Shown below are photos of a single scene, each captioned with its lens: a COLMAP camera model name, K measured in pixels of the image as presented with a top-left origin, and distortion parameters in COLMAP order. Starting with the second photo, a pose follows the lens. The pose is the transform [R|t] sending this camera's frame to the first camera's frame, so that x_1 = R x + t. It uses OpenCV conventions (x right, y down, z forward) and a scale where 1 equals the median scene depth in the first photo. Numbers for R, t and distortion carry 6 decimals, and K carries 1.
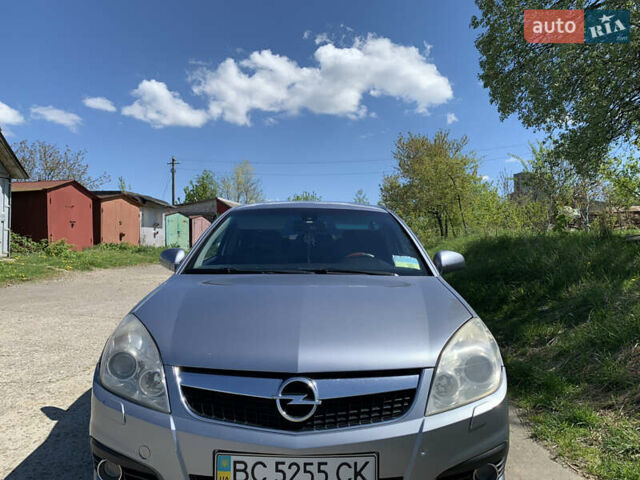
lens RADIAL K [[490.7, 0, 320.0], [0, 490.7, 241.2], [0, 0, 1]] dist [0.017137, 0.003686]
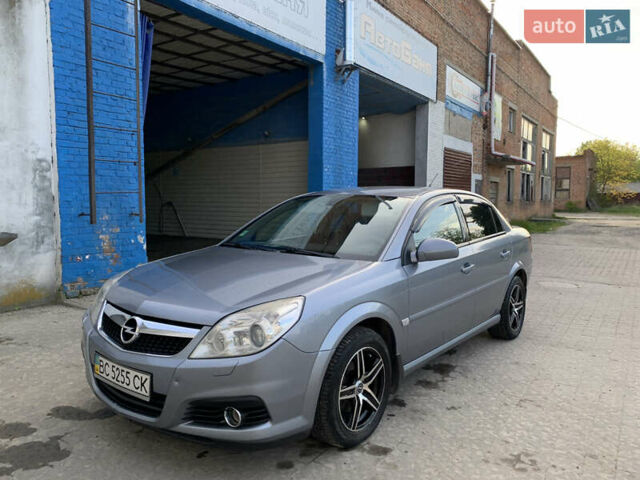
lens RADIAL K [[490.7, 0, 320.0], [0, 490.7, 239.8], [0, 0, 1]] dist [0.017137, 0.003686]
pose [[0.775944, 0.044297, -0.629244, 1.396330], [-0.019432, 0.998736, 0.046346, -0.039108], [0.630502, -0.023735, 0.775825, 0.202690]]
